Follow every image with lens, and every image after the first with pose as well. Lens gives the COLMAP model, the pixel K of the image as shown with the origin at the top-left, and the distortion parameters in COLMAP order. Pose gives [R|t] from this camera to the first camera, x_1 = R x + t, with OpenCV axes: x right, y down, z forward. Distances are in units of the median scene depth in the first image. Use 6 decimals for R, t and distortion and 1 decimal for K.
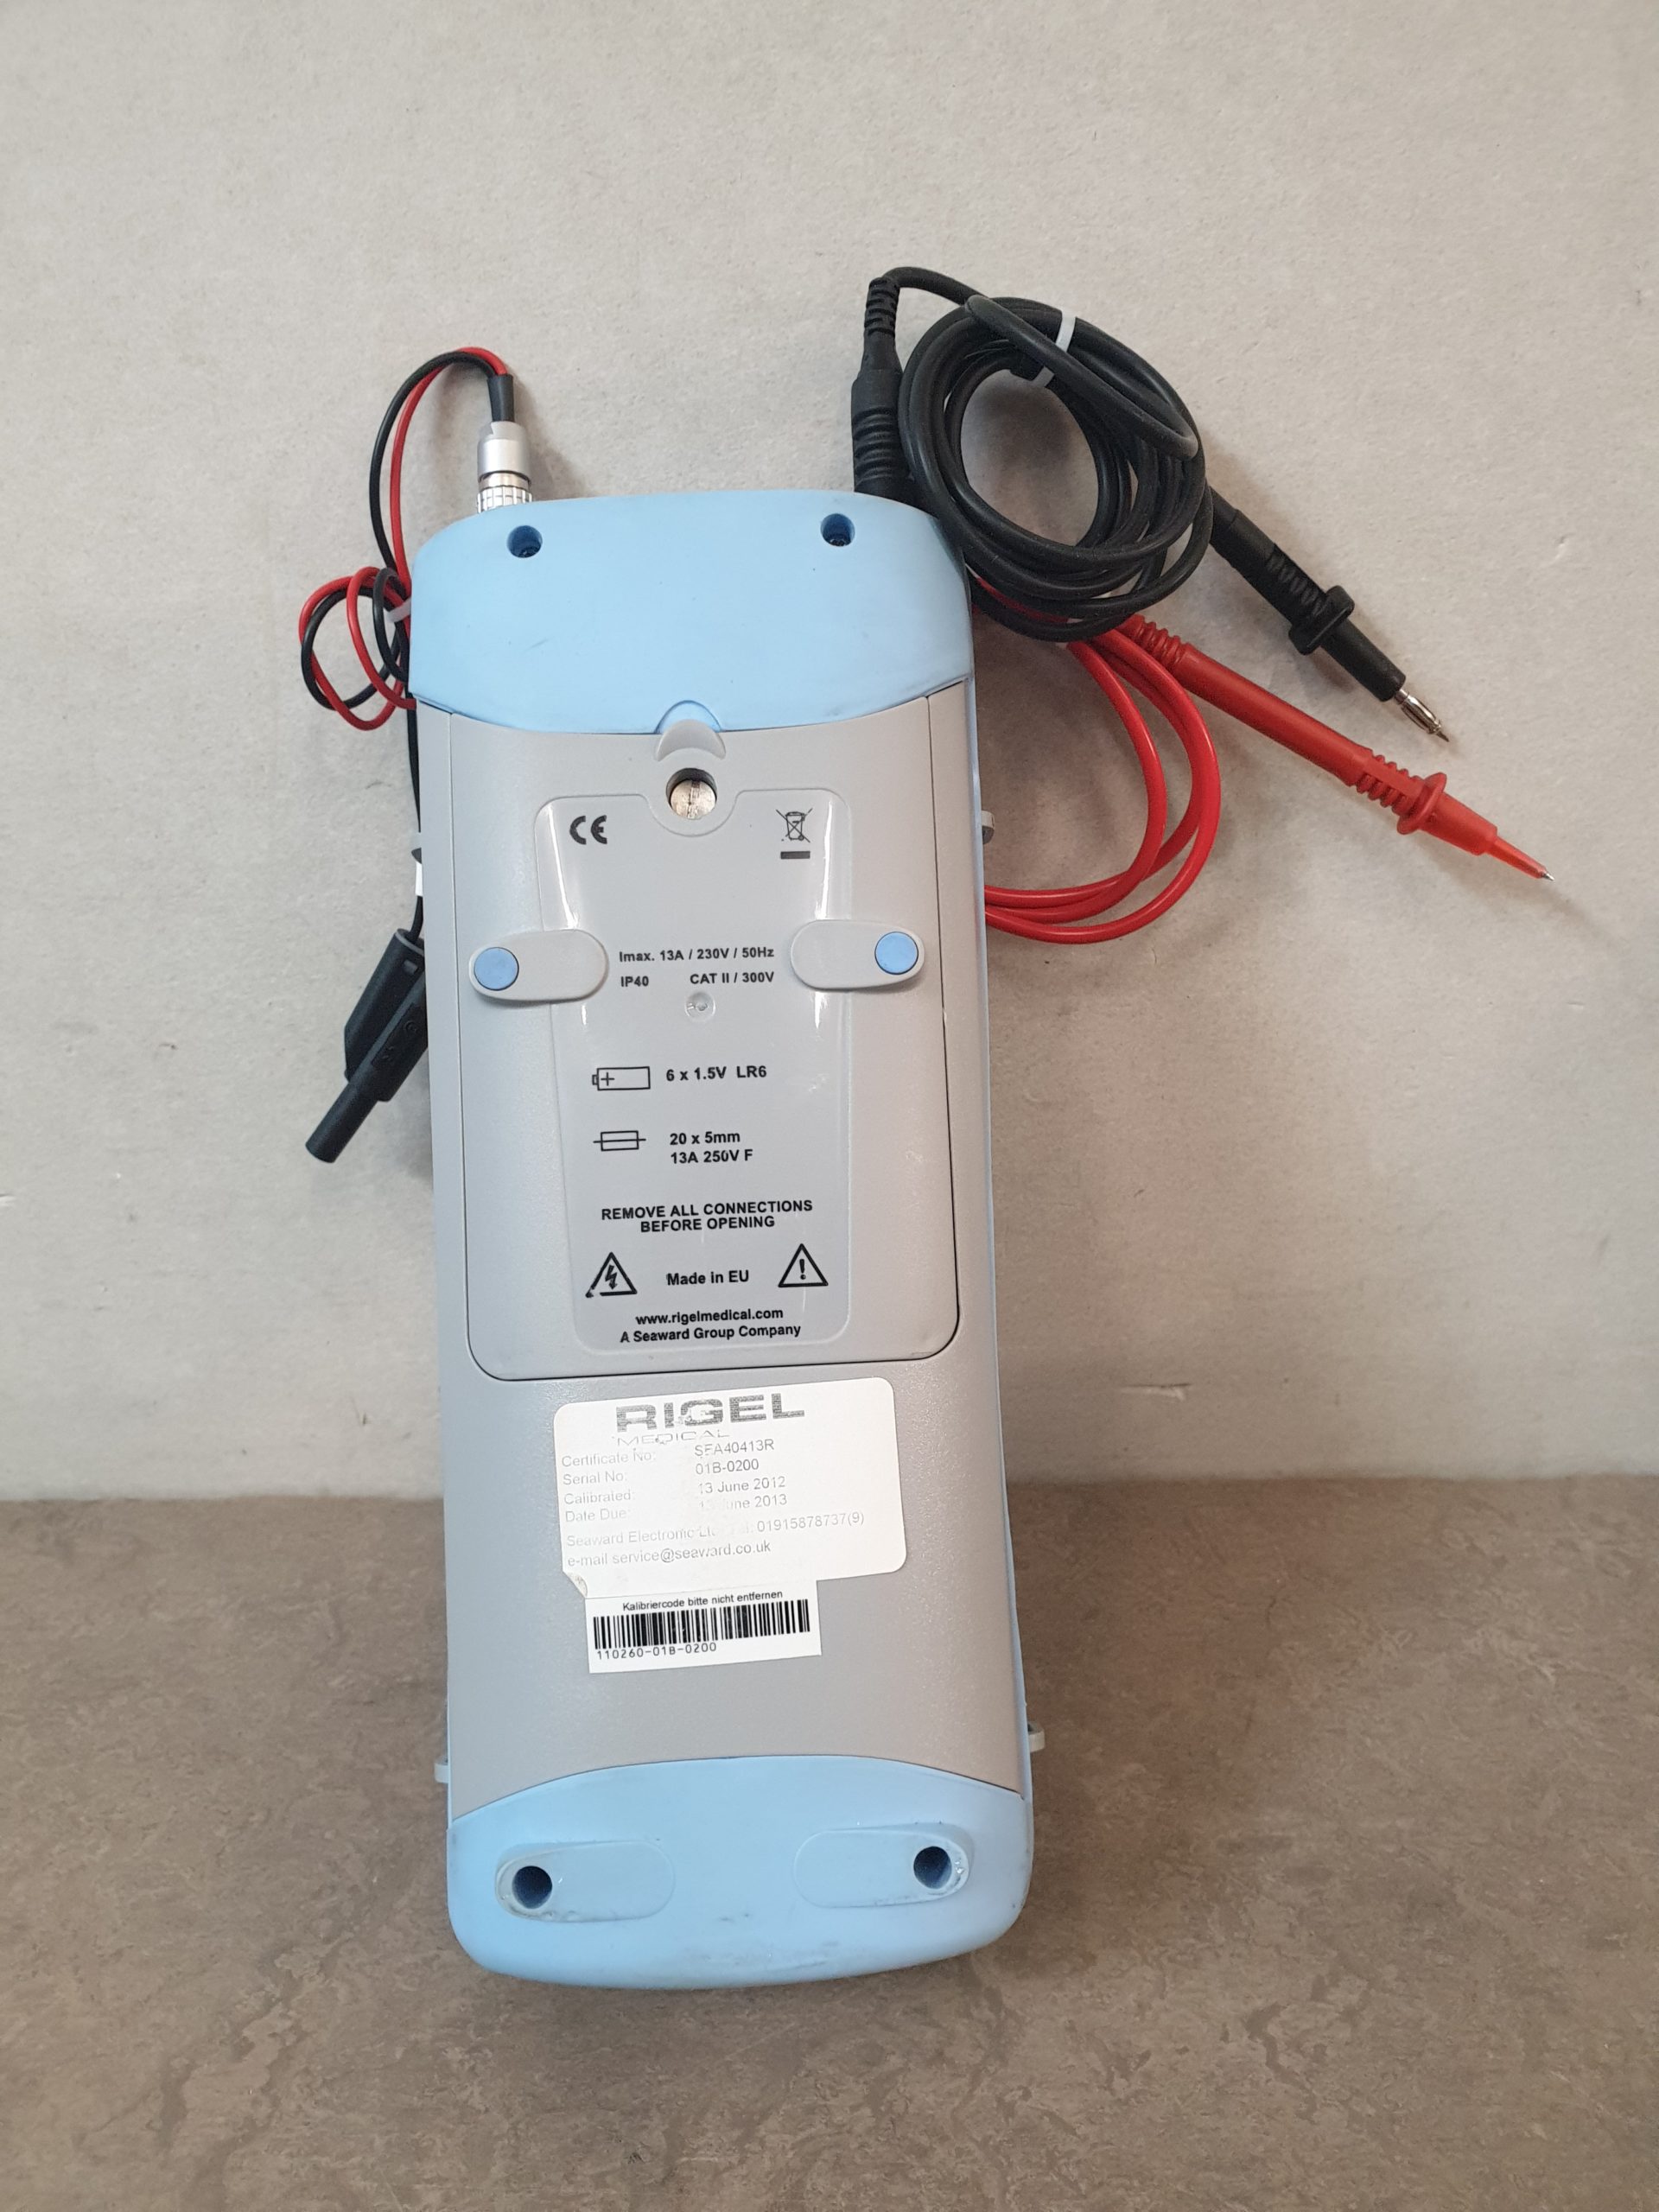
lens RADIAL K [[1800.7, 0, 846.3], [0, 1800.7, 1116.7], [0, 0, 1]] dist [-0.012346, 0.045460]
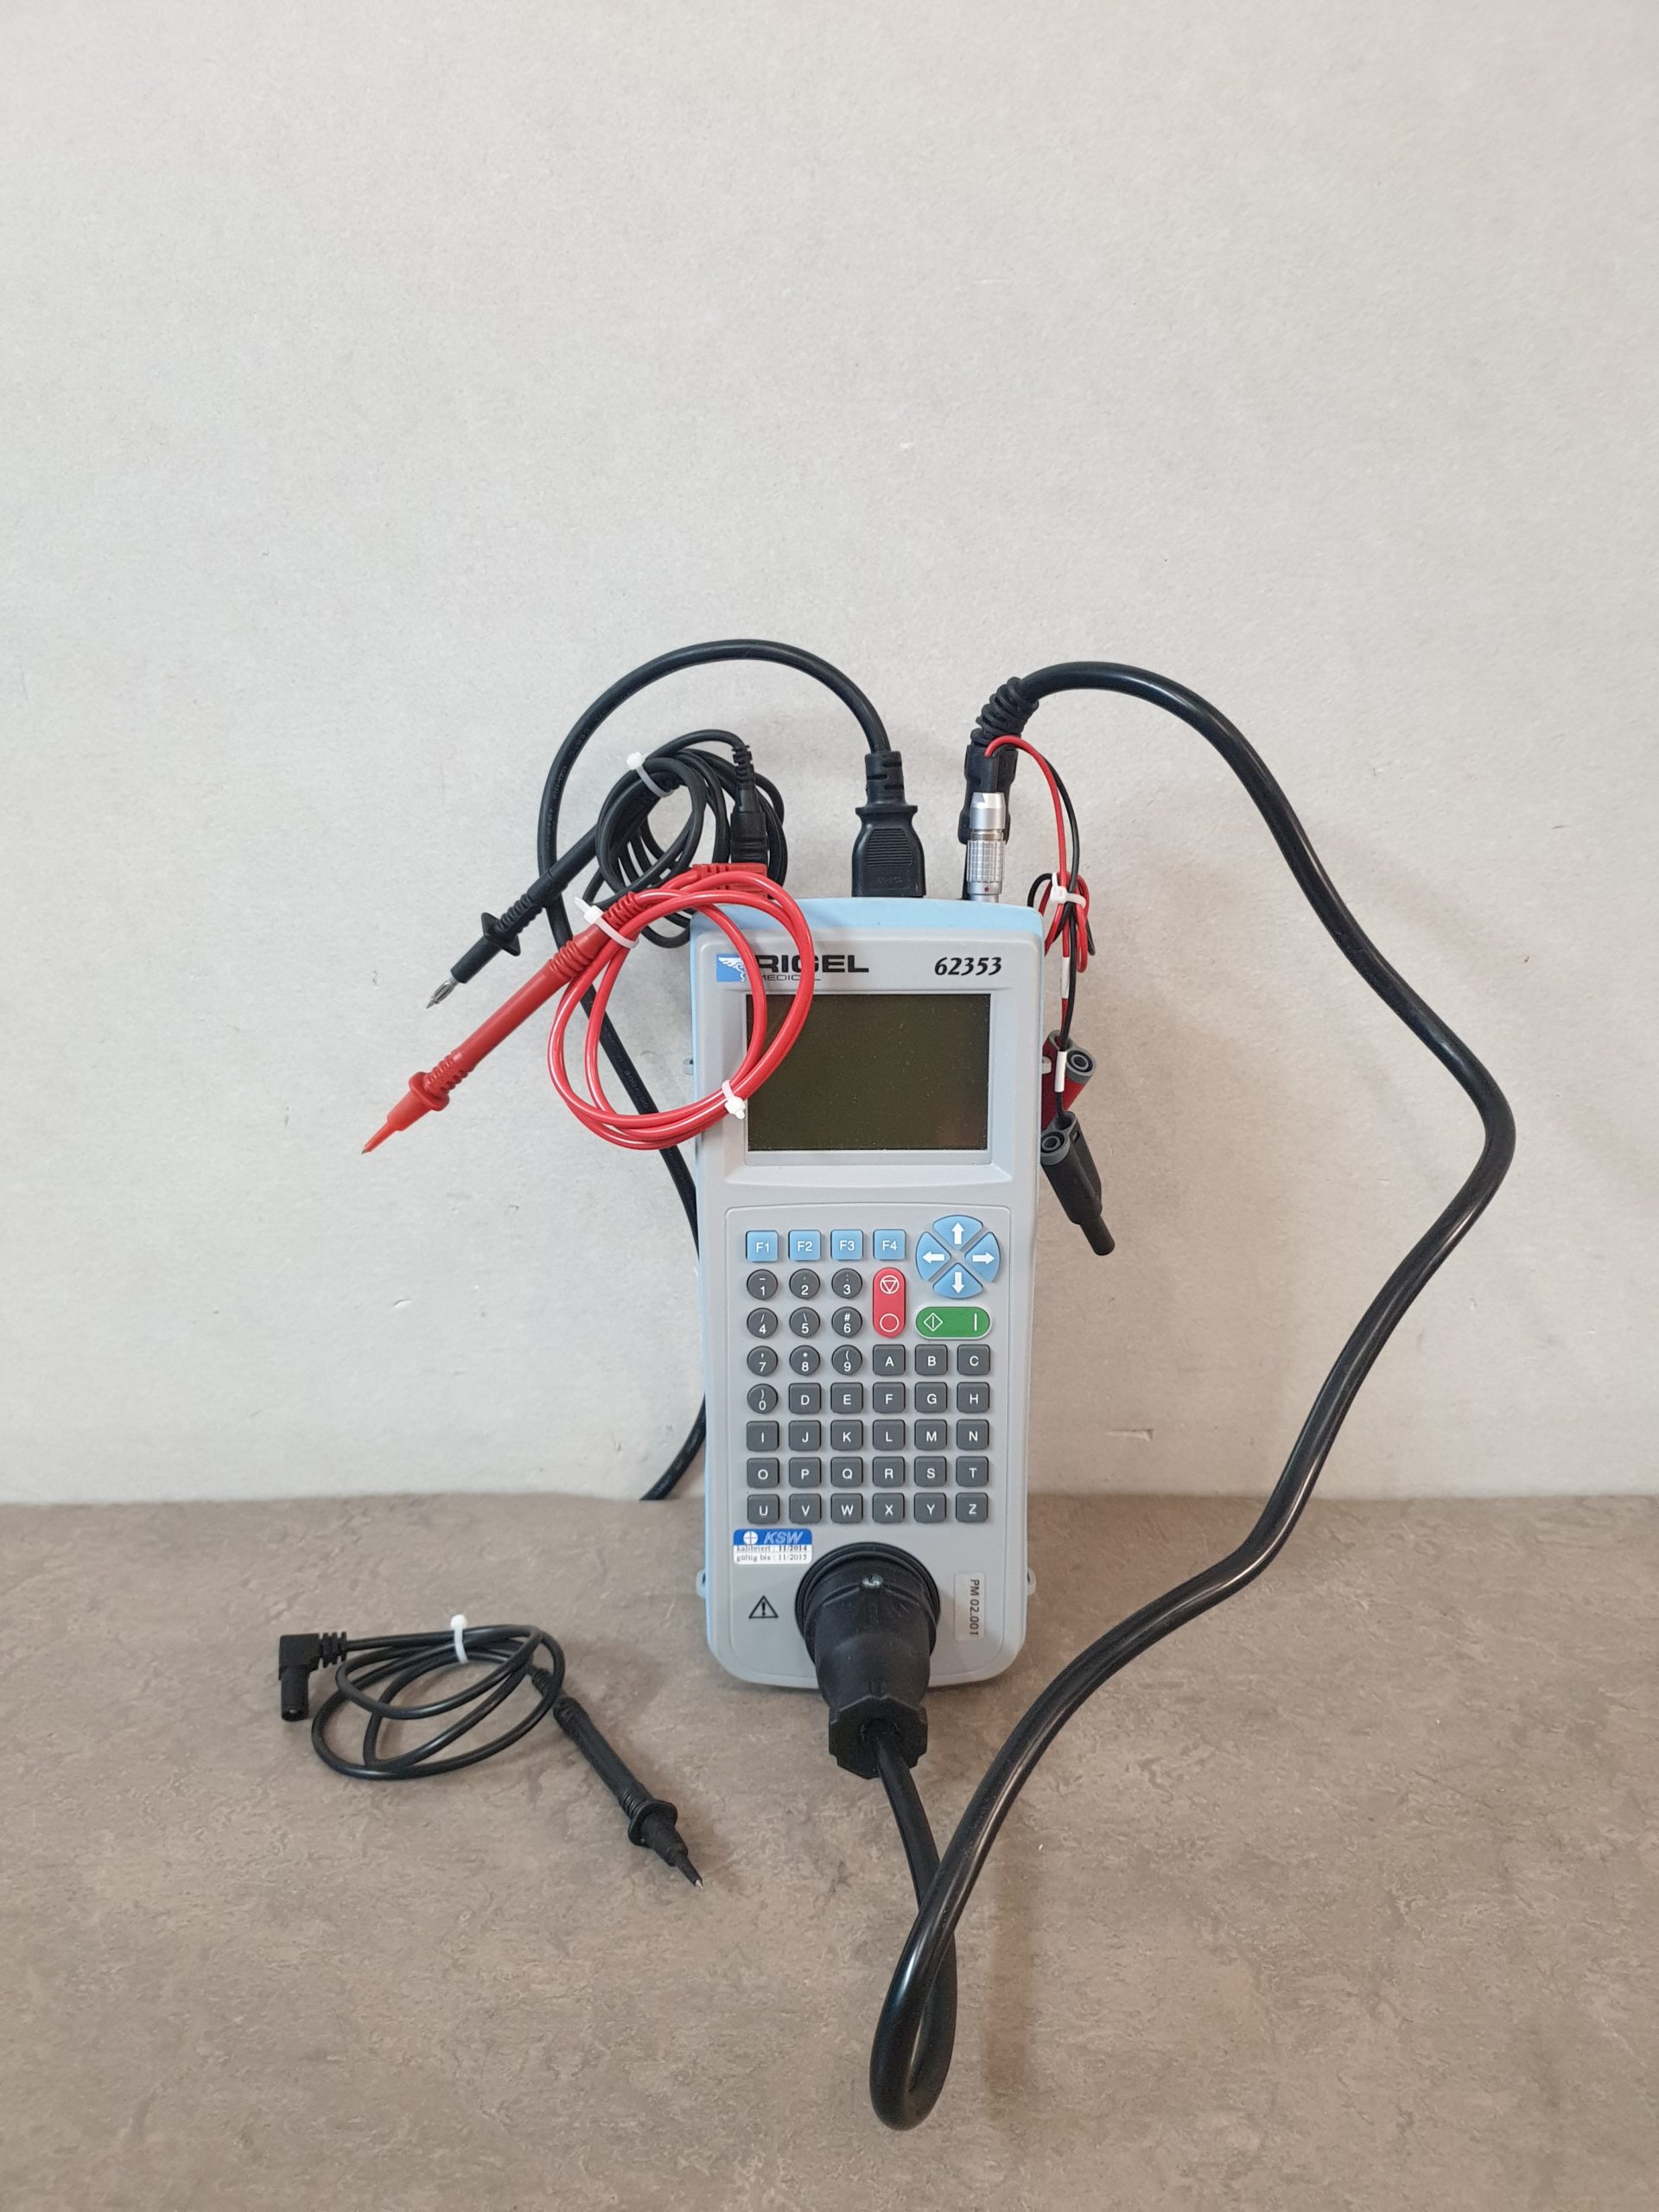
lens RADIAL K [[1800.7, 0, 844.1], [0, 1800.7, 1123.2], [0, 0, 1]] dist [-0.012346, 0.045460]
pose [[0.996594, -0.000890, -0.082460, 0.074863], [-0.008062, 0.994100, -0.108168, 0.073641], [0.082070, 0.108465, 0.990707, -0.737926]]
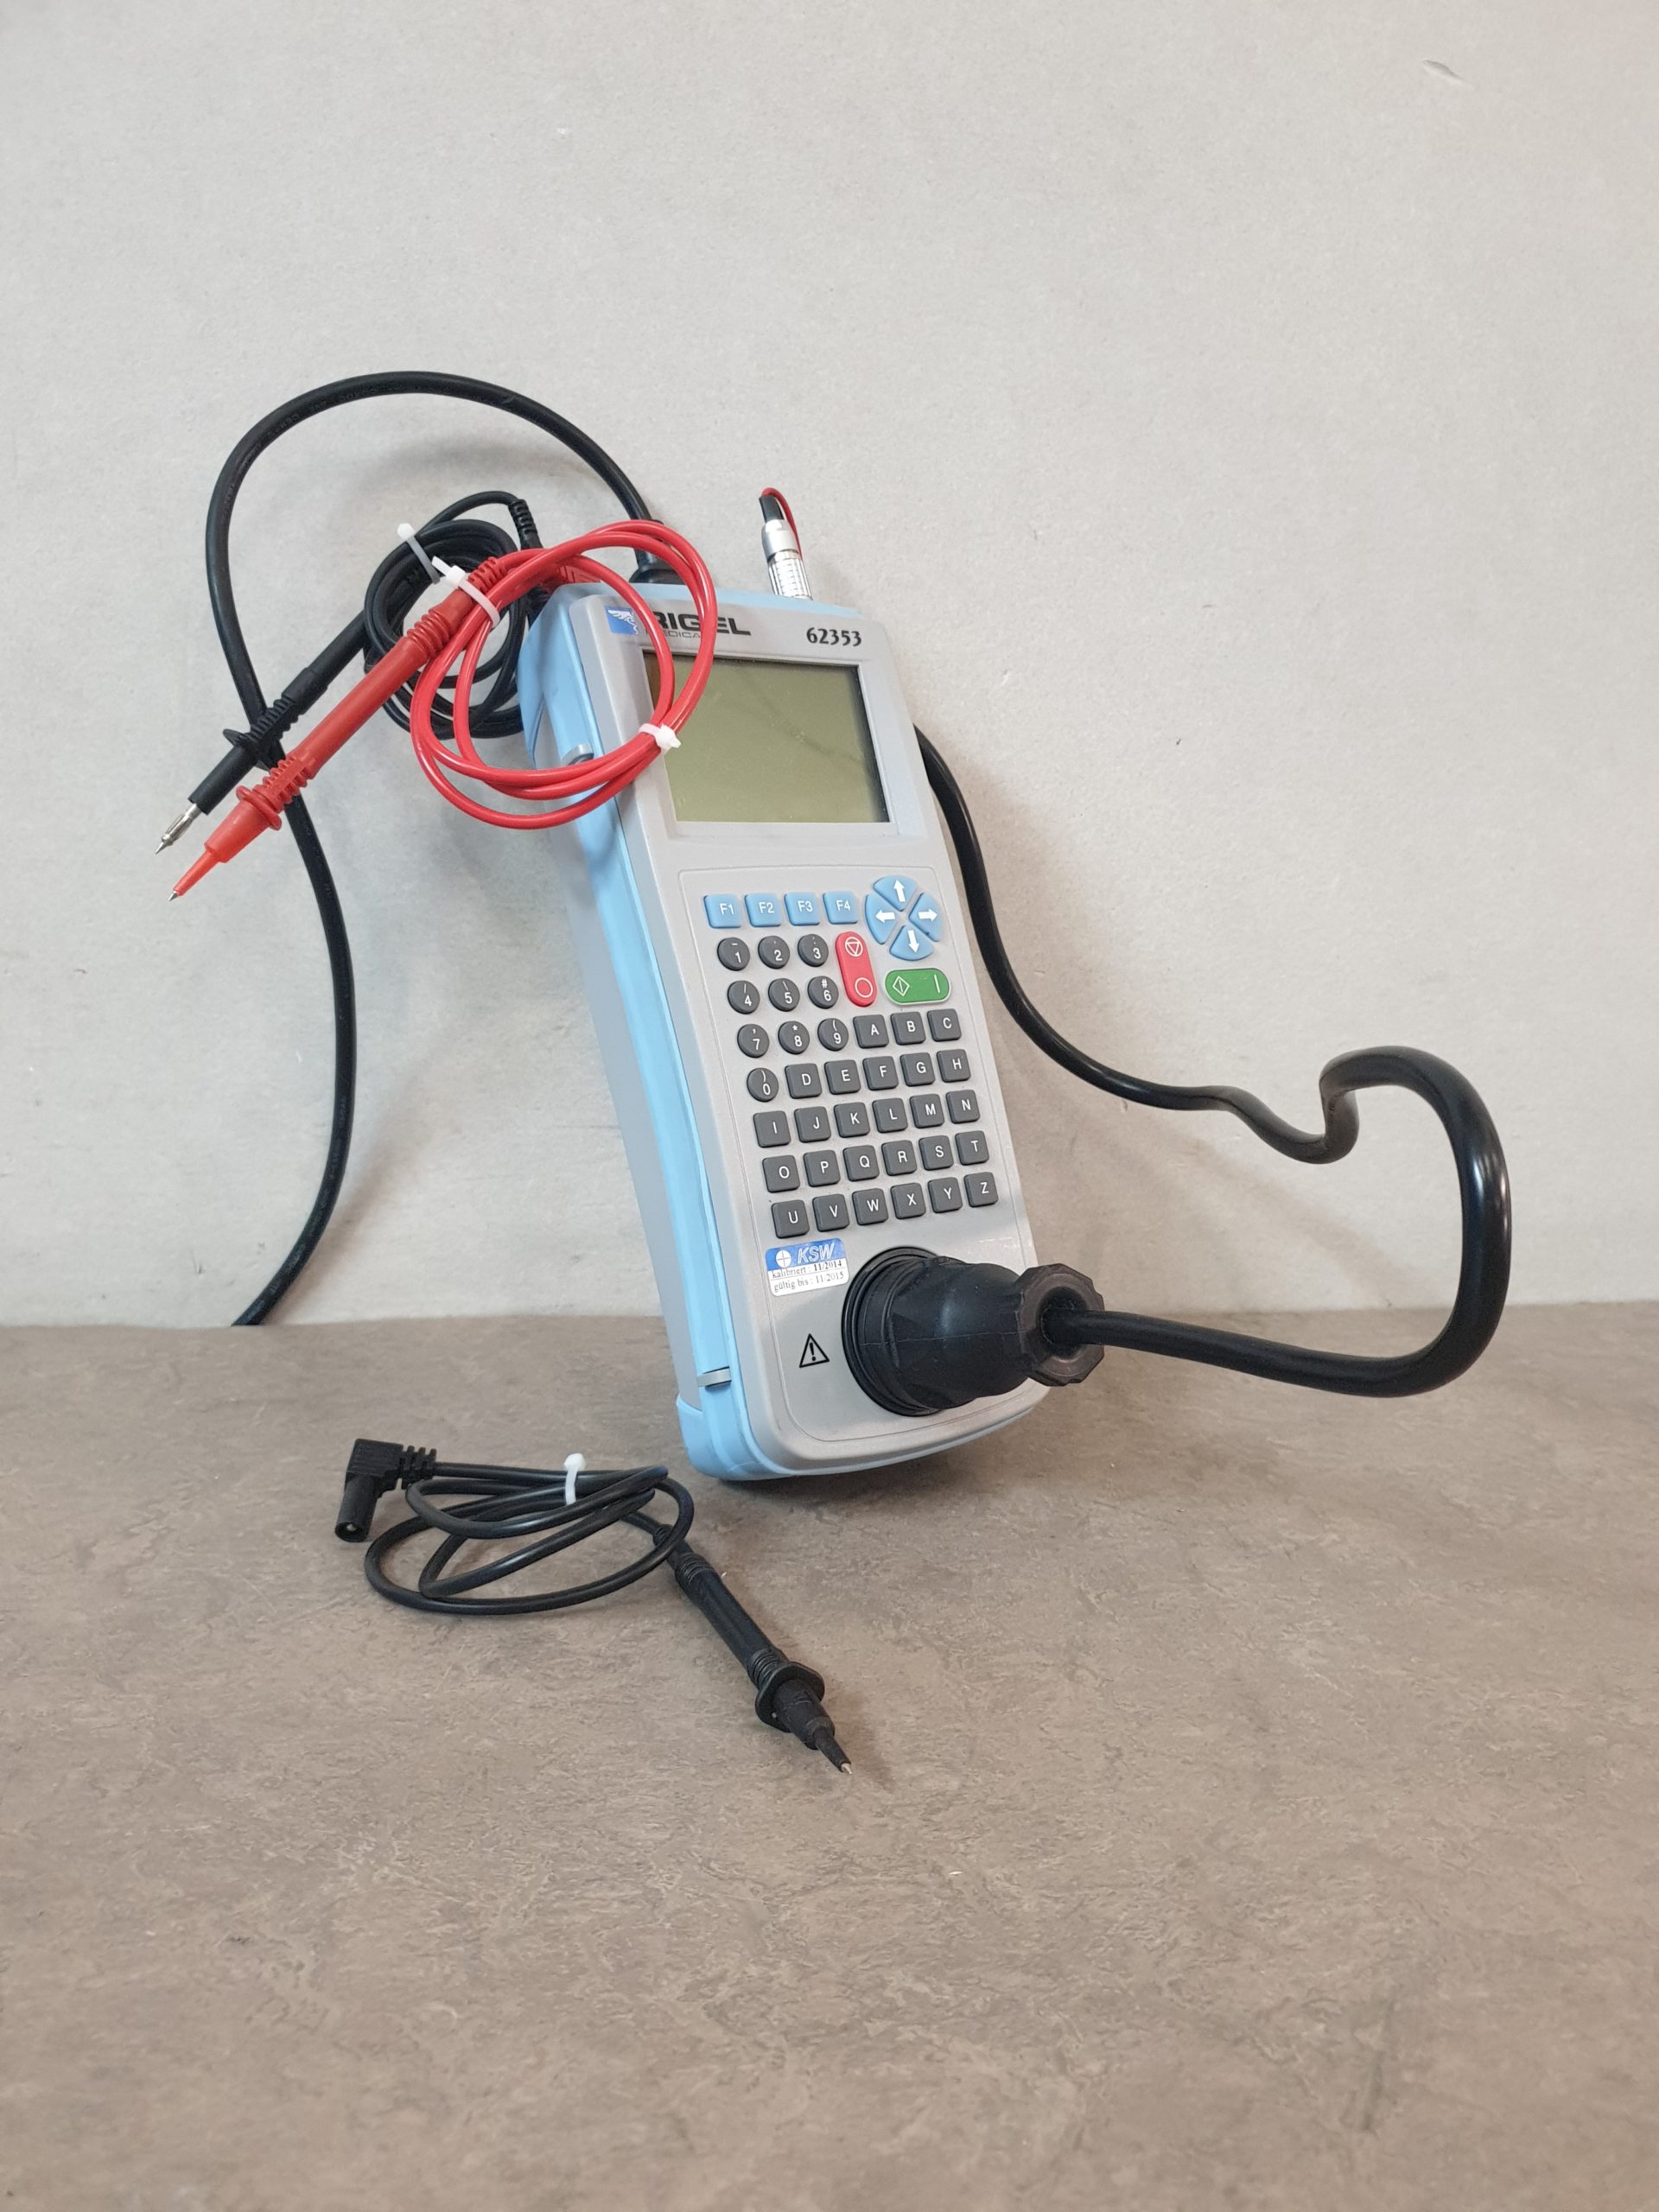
lens RADIAL K [[1800.7, 0, 866.7], [0, 1800.7, 1129.2], [0, 0, 1]] dist [-0.012346, 0.045460]
pose [[0.988771, 0.014793, 0.148702, 0.034707], [0.014988, 0.980253, -0.197179, 0.448776], [-0.148682, 0.197194, 0.969024, -0.538485]]
